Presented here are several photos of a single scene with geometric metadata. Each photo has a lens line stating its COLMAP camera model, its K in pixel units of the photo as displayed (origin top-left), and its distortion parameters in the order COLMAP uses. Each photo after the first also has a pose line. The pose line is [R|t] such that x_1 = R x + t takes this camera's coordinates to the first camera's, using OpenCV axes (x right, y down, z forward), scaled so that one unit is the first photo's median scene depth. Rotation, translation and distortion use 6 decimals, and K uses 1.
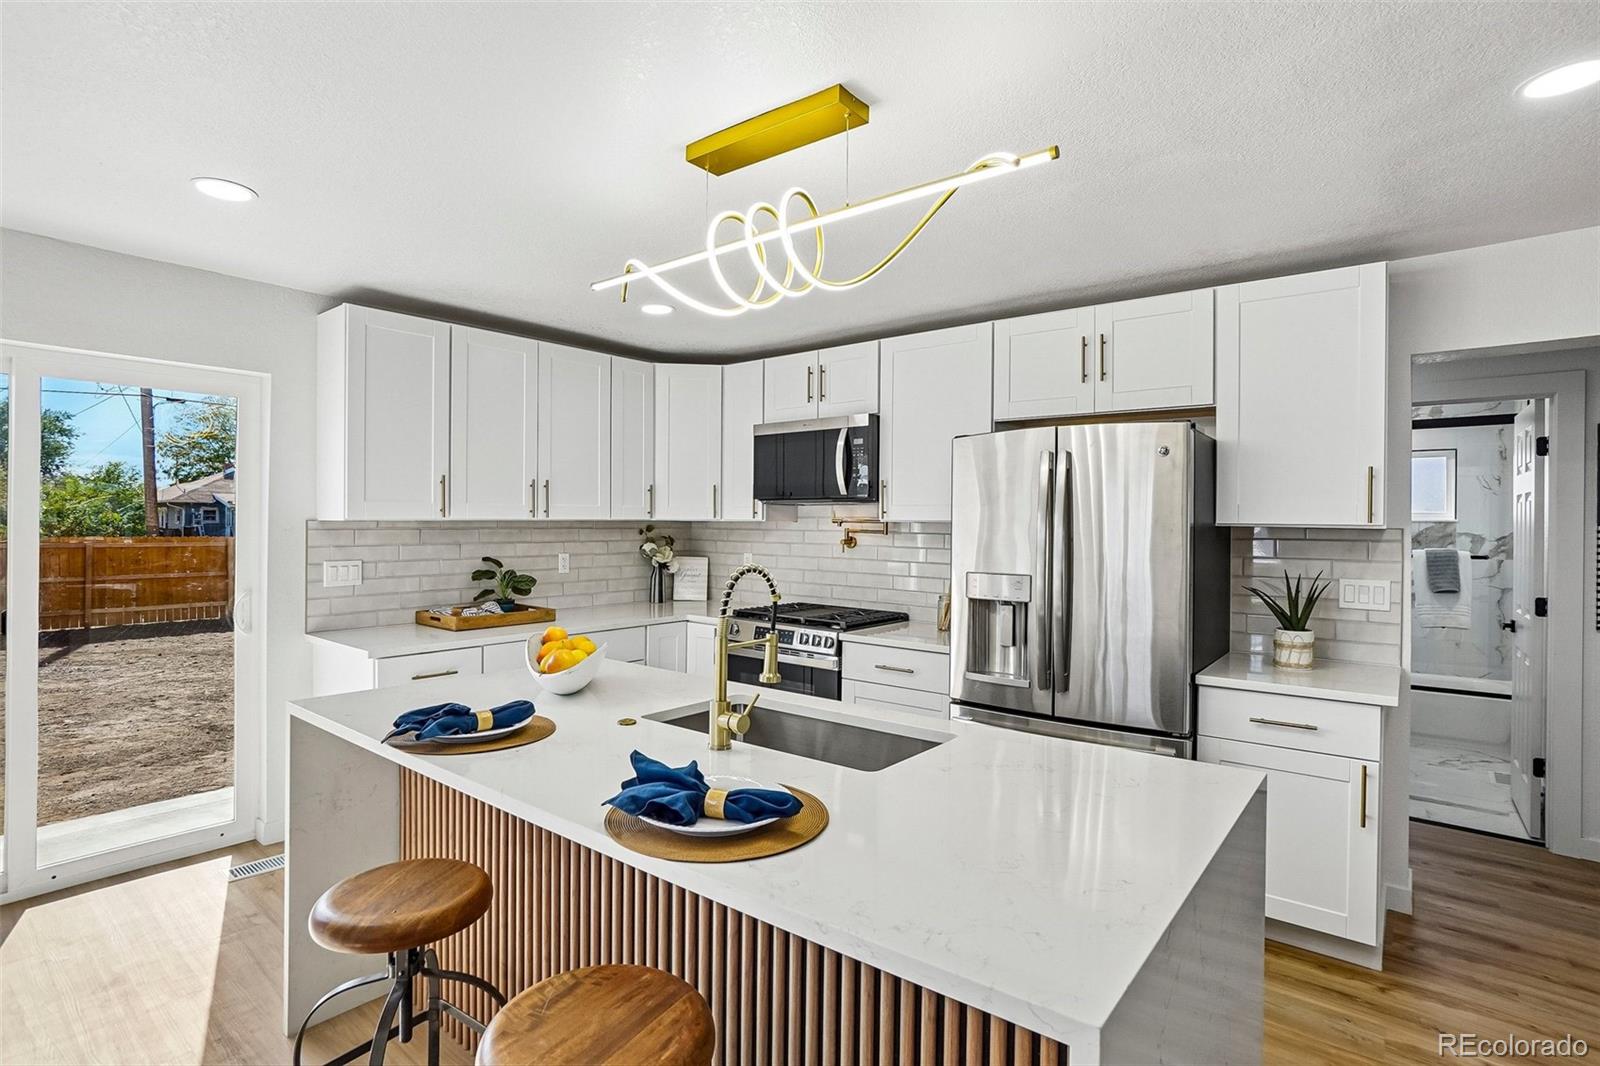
lens RADIAL K [[791.1, 0, 789.7], [0, 791.1, 523.2], [0, 0, 1]] dist [-0.027722, 0.001602]
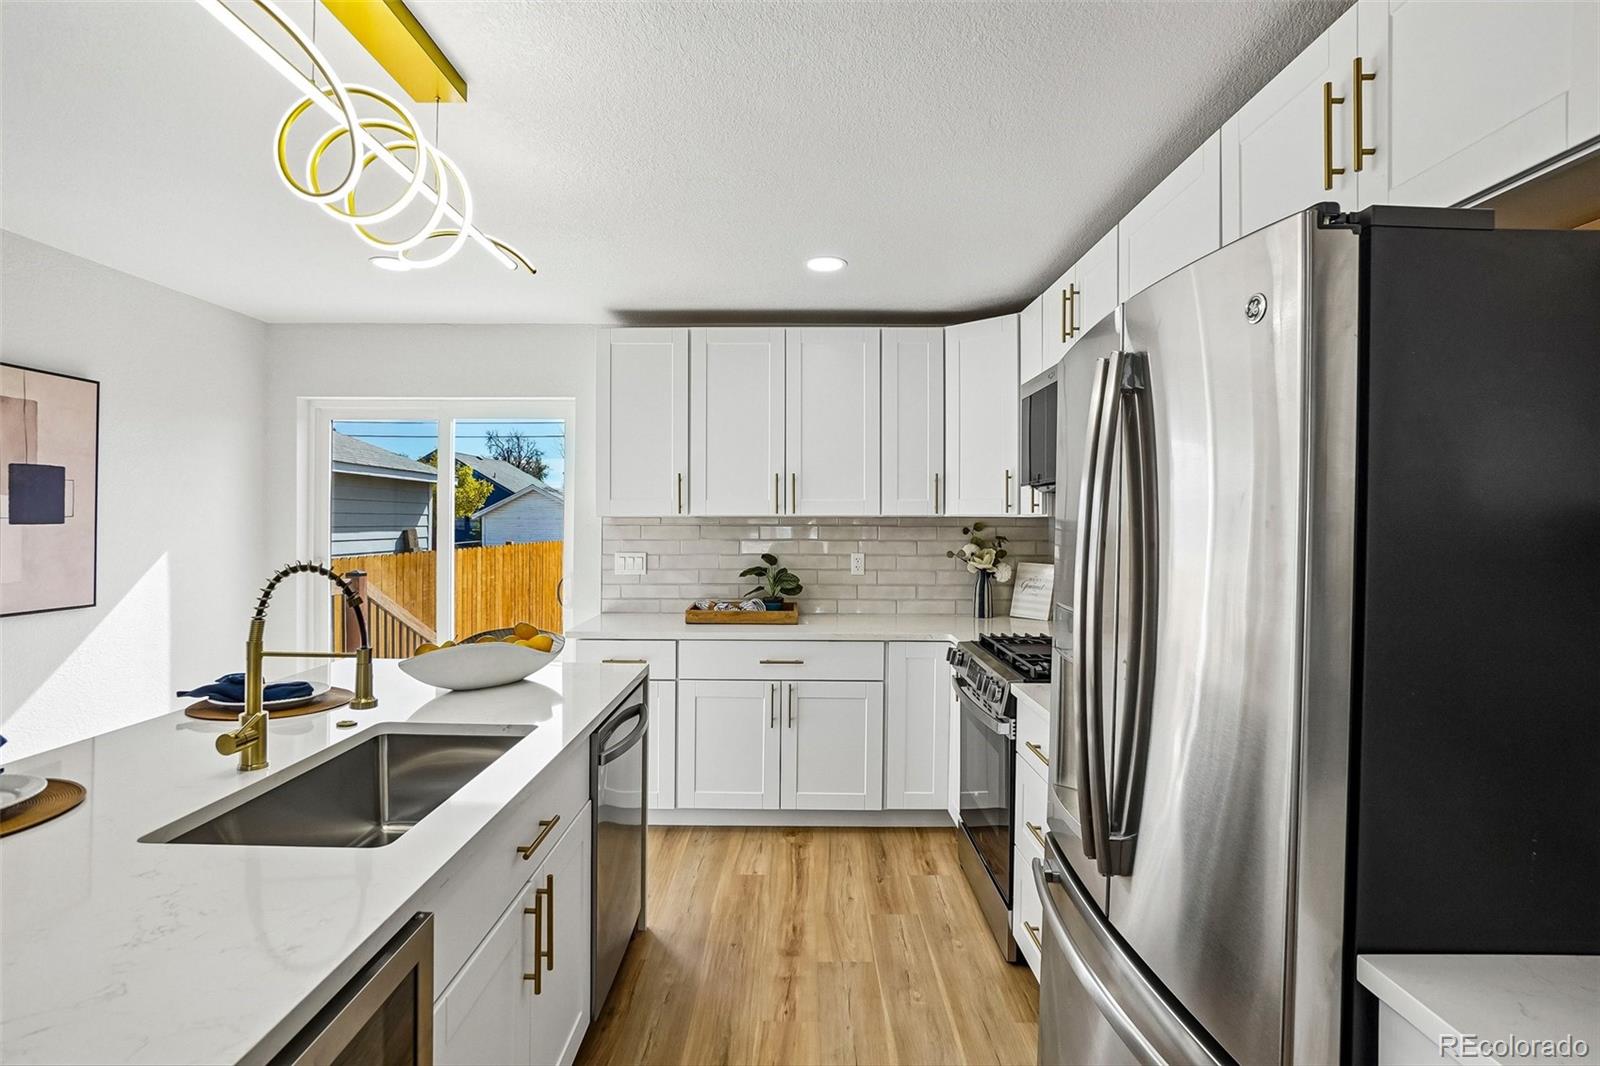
lens RADIAL K [[791.1, 0, 789.7], [0, 791.1, 523.2], [0, 0, 1]] dist [-0.027722, 0.001602]
pose [[0.615807, 0.000096, -0.787897, 0.426847], [-0.000654, 1.000000, -0.000389, 0.004099], [0.787896, 0.000755, 0.615807, 0.406939]]
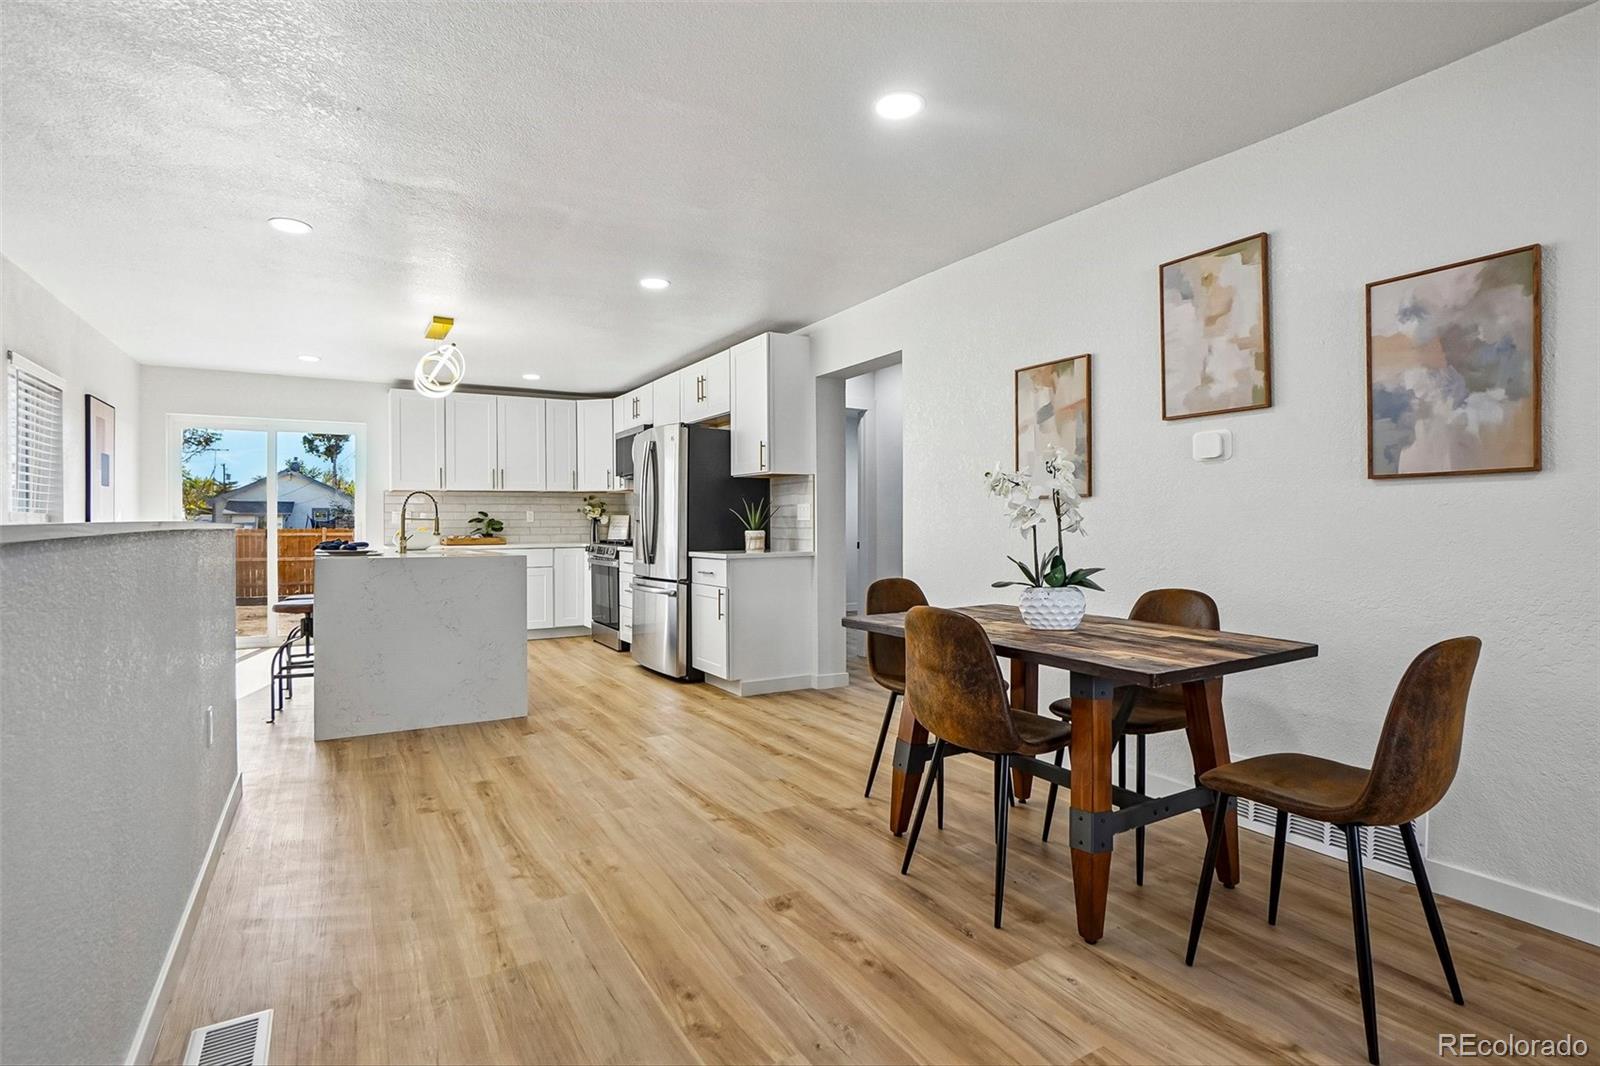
lens RADIAL K [[791.1, 0, 789.7], [0, 791.1, 523.2], [0, 0, 1]] dist [-0.027722, 0.001602]
pose [[0.935707, -0.012472, -0.352558, 0.974998], [0.011015, 0.999920, -0.006138, 0.091169], [0.352607, 0.001860, 0.935770, -0.504538]]
